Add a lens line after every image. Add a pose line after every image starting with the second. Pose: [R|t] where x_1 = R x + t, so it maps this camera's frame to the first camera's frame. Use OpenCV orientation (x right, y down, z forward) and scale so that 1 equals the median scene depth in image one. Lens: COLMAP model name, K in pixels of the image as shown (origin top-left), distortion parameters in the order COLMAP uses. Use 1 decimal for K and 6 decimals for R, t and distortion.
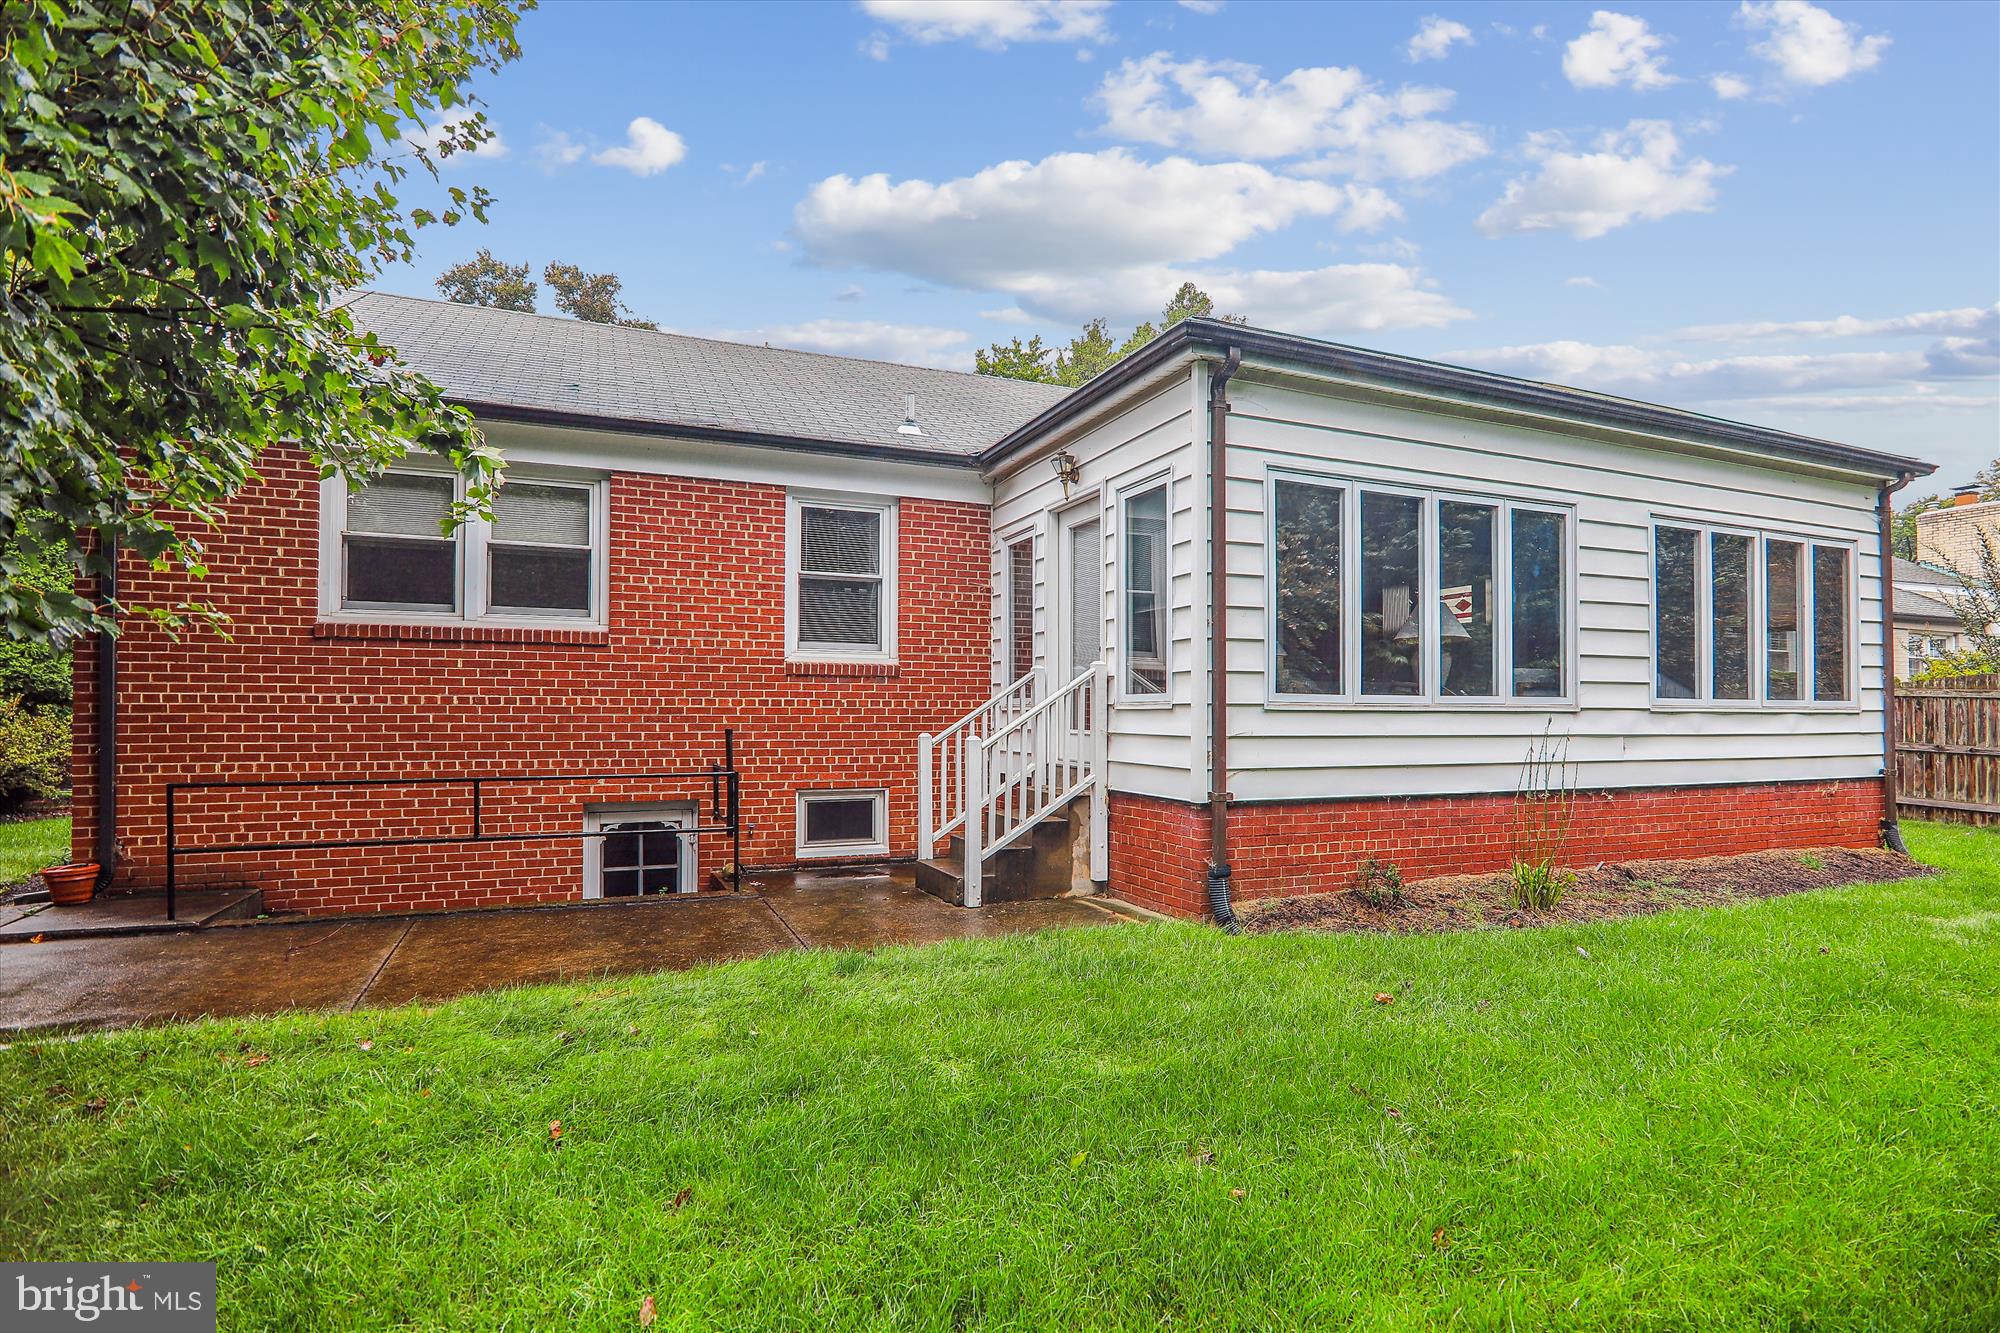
lens RADIAL K [[1011.2, 0, 1002.2], [0, 1011.2, 697.1], [0, 0, 1]] dist [-0.017399, -0.000147]
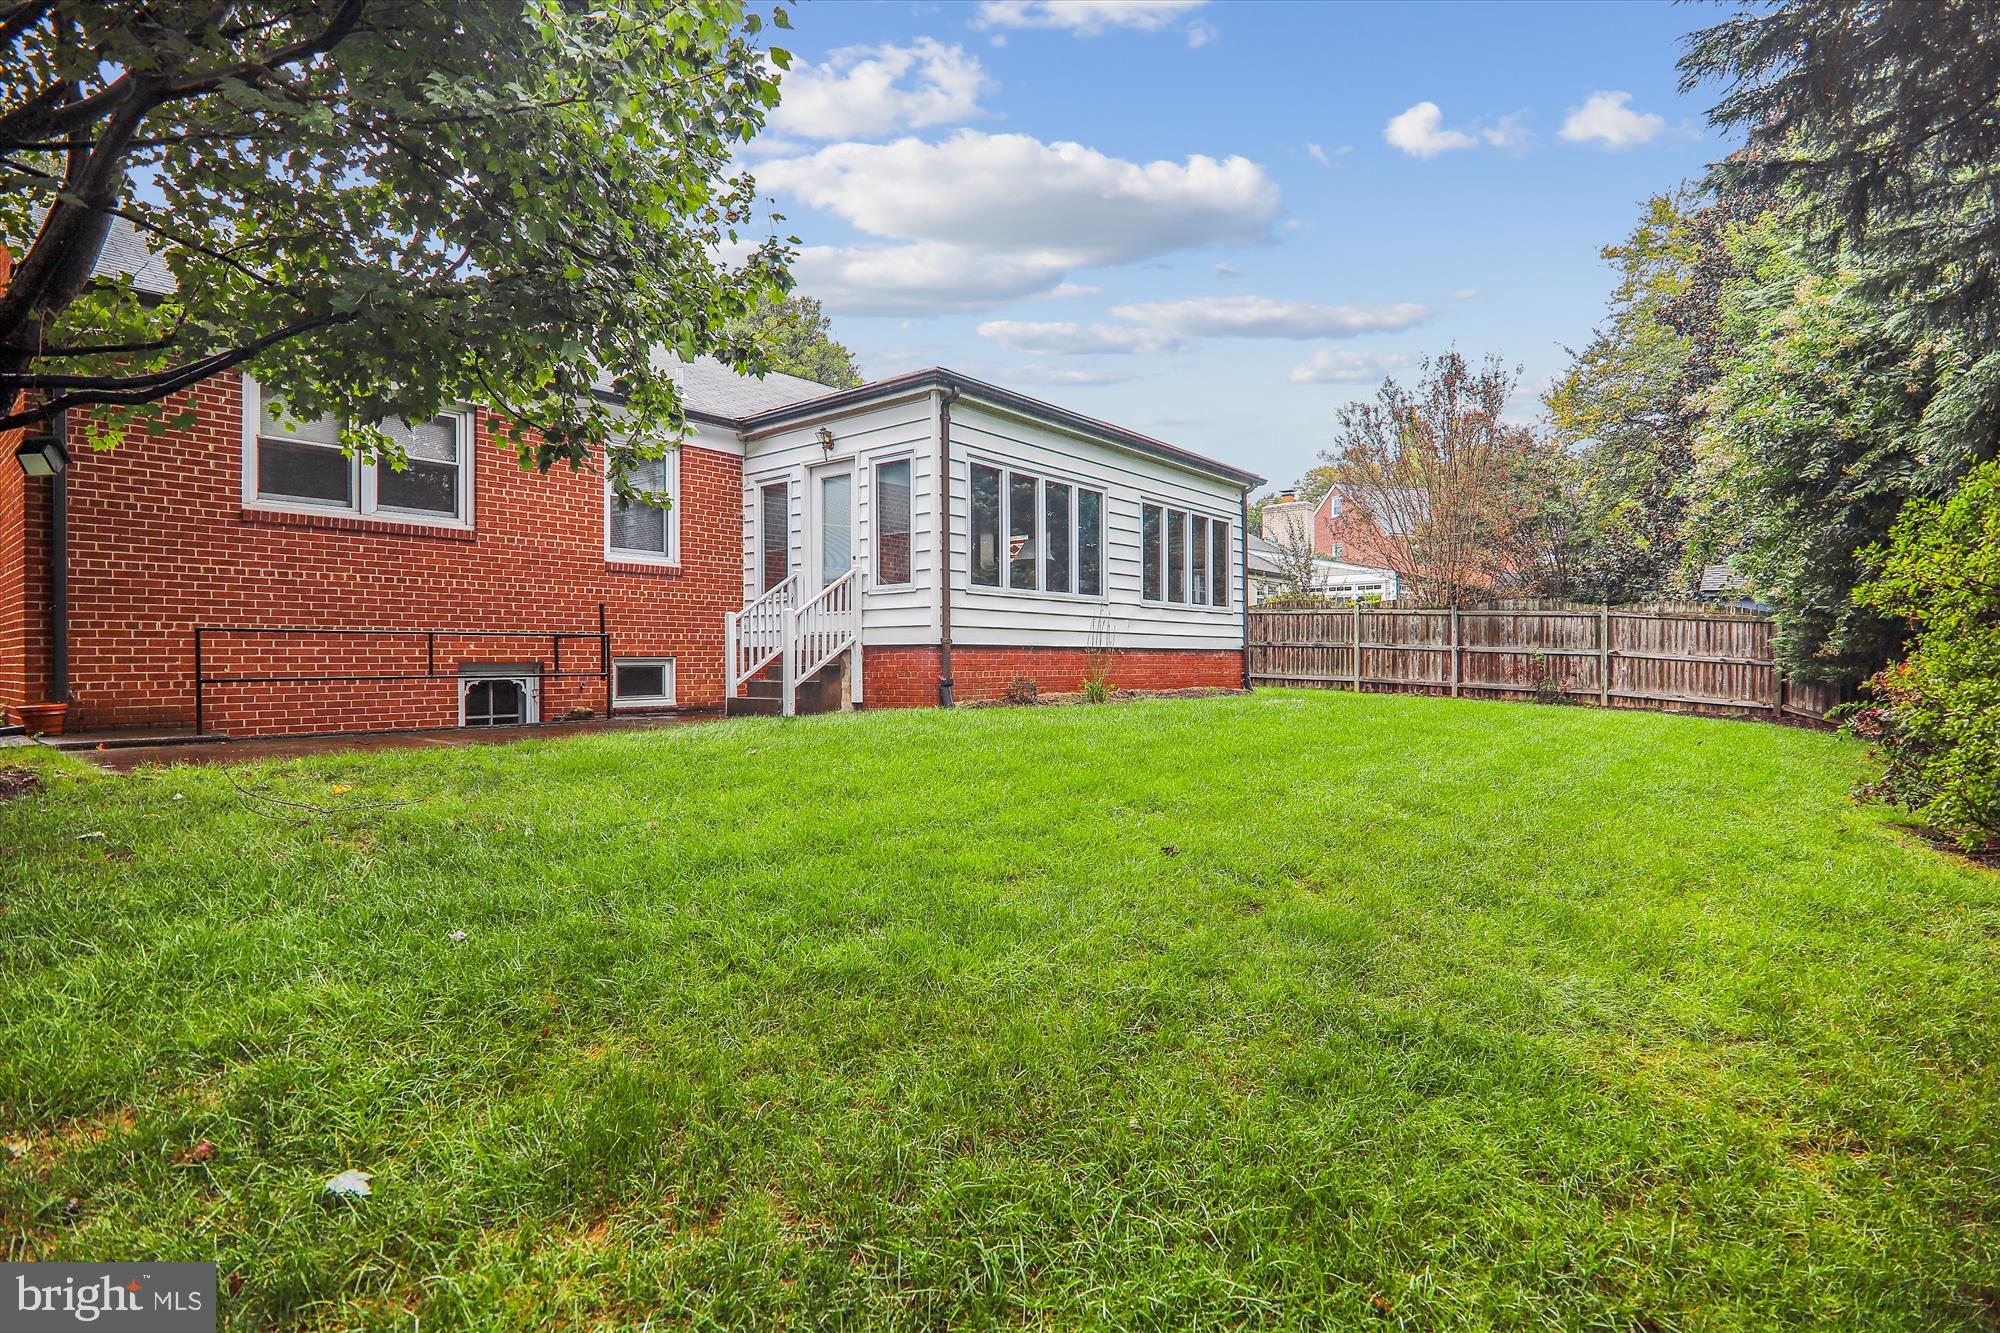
lens RADIAL K [[992.9, 0, 1003.1], [0, 992.9, 655.4], [0, 0, 1]] dist [-0.014840, -0.000246]
pose [[0.883934, -0.003670, 0.467597, -0.418785], [-0.001442, 0.999943, 0.010574, 0.087418], [-0.467609, -0.010021, 0.883878, -0.473725]]
